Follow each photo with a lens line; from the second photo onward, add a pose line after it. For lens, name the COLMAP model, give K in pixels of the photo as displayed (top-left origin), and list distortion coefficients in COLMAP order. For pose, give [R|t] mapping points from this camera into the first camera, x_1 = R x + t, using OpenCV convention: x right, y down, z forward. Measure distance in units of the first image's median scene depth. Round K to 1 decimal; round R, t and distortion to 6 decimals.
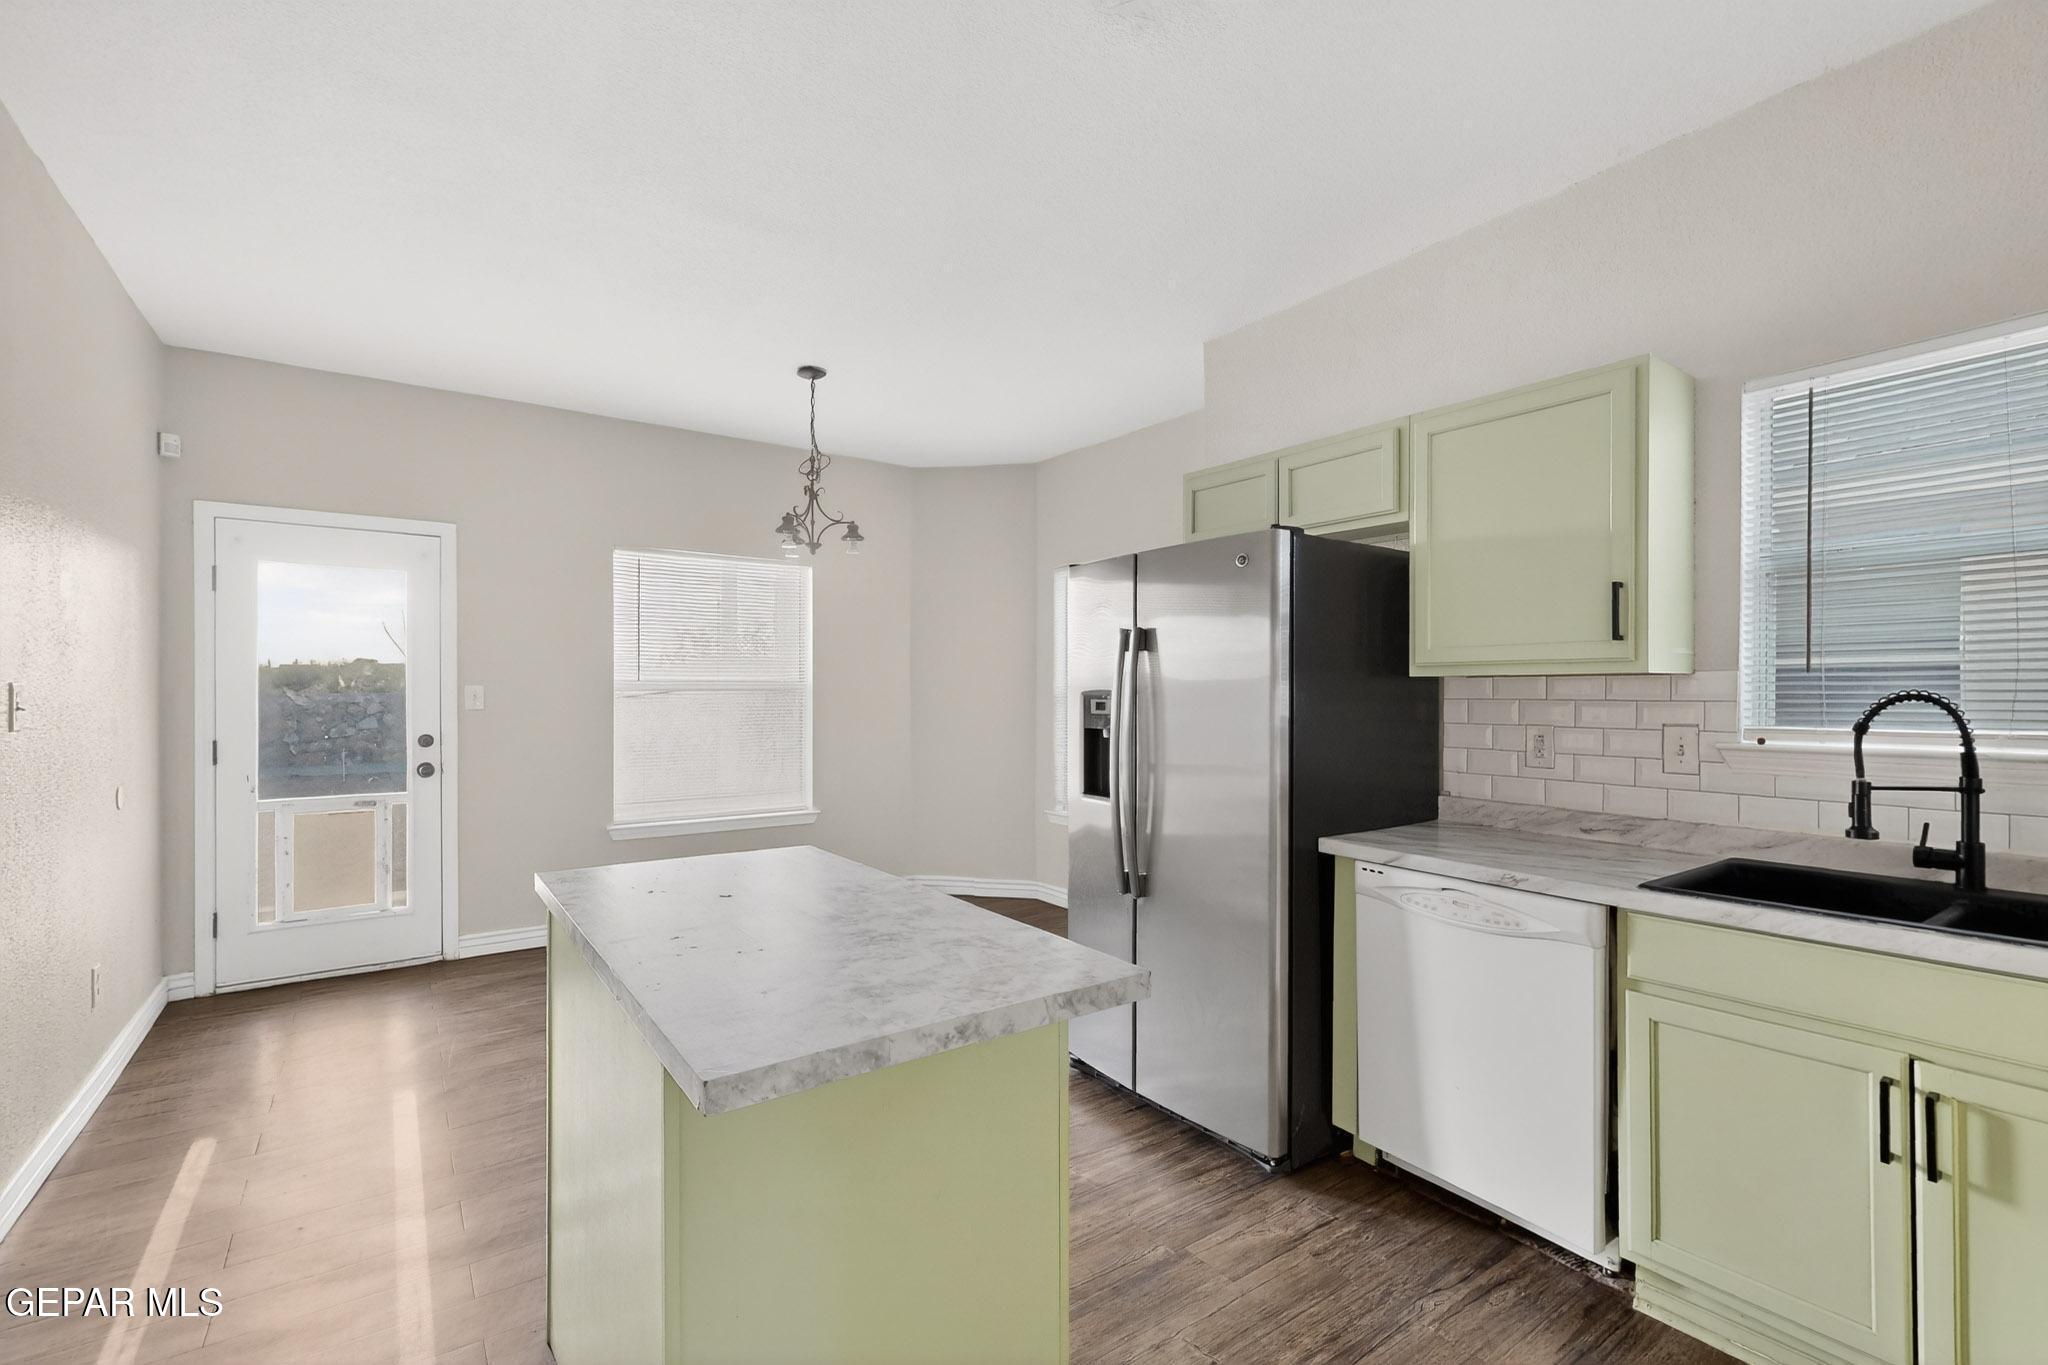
lens RADIAL K [[907.7, 0, 993.9], [0, 907.7, 688.4], [0, 0, 1]] dist [-0.001941, -0.000113]
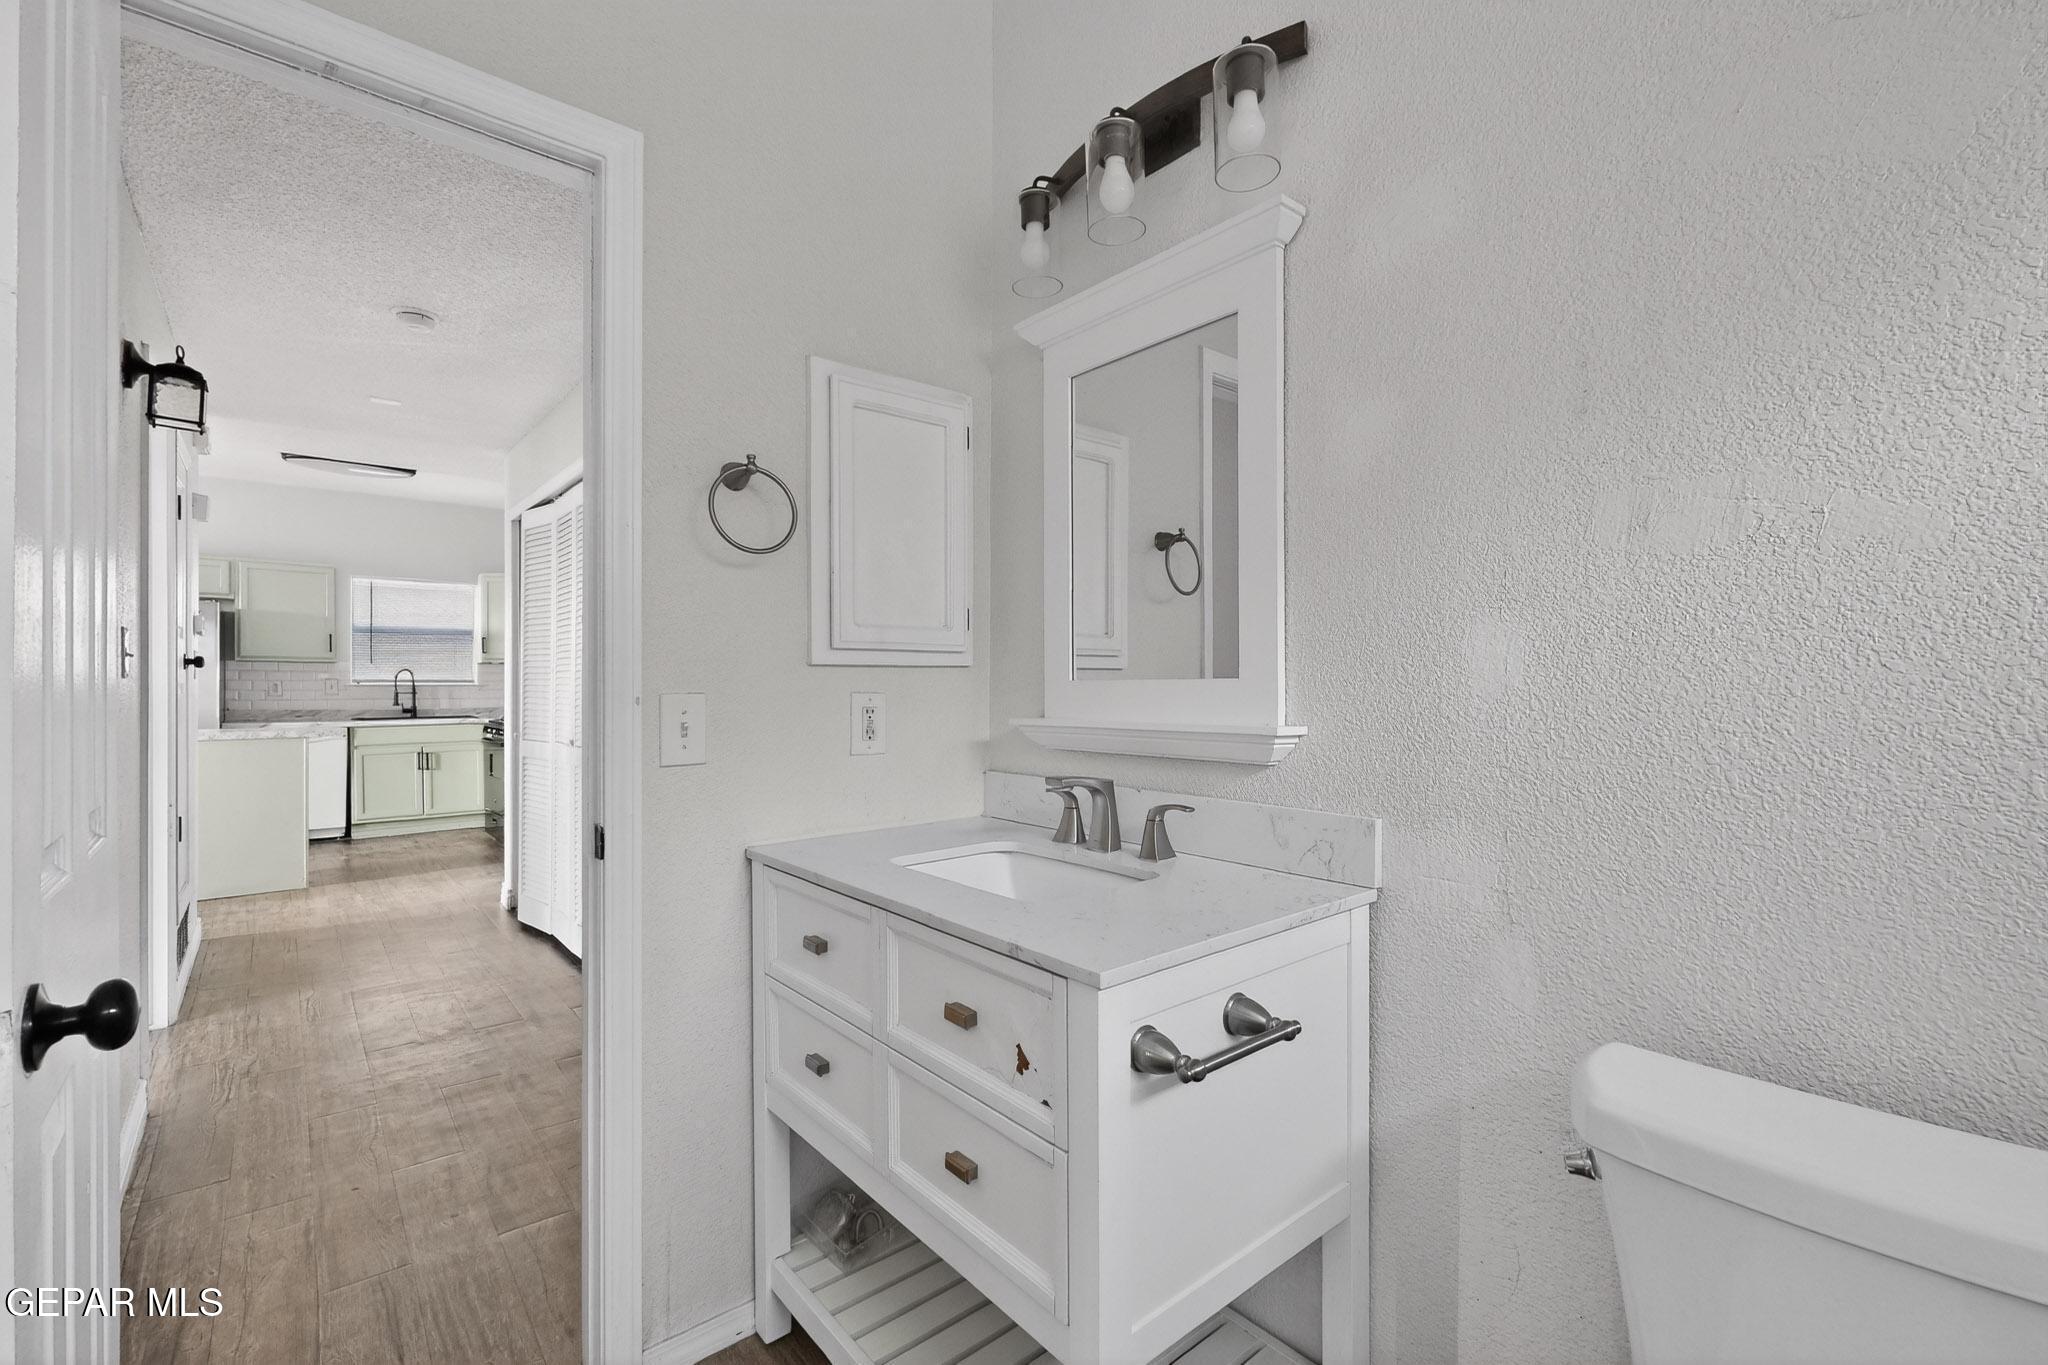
lens RADIAL K [[856.6, 0, 1002.4], [0, 856.6, 690.4], [0, 0, 1]] dist [0.017523, 0.000060]
pose [[-0.089610, -0.004721, 0.995966, -2.455127], [-0.003002, 0.999986, 0.004470, 0.059735], [-0.995972, -0.002590, -0.089623, -1.049255]]
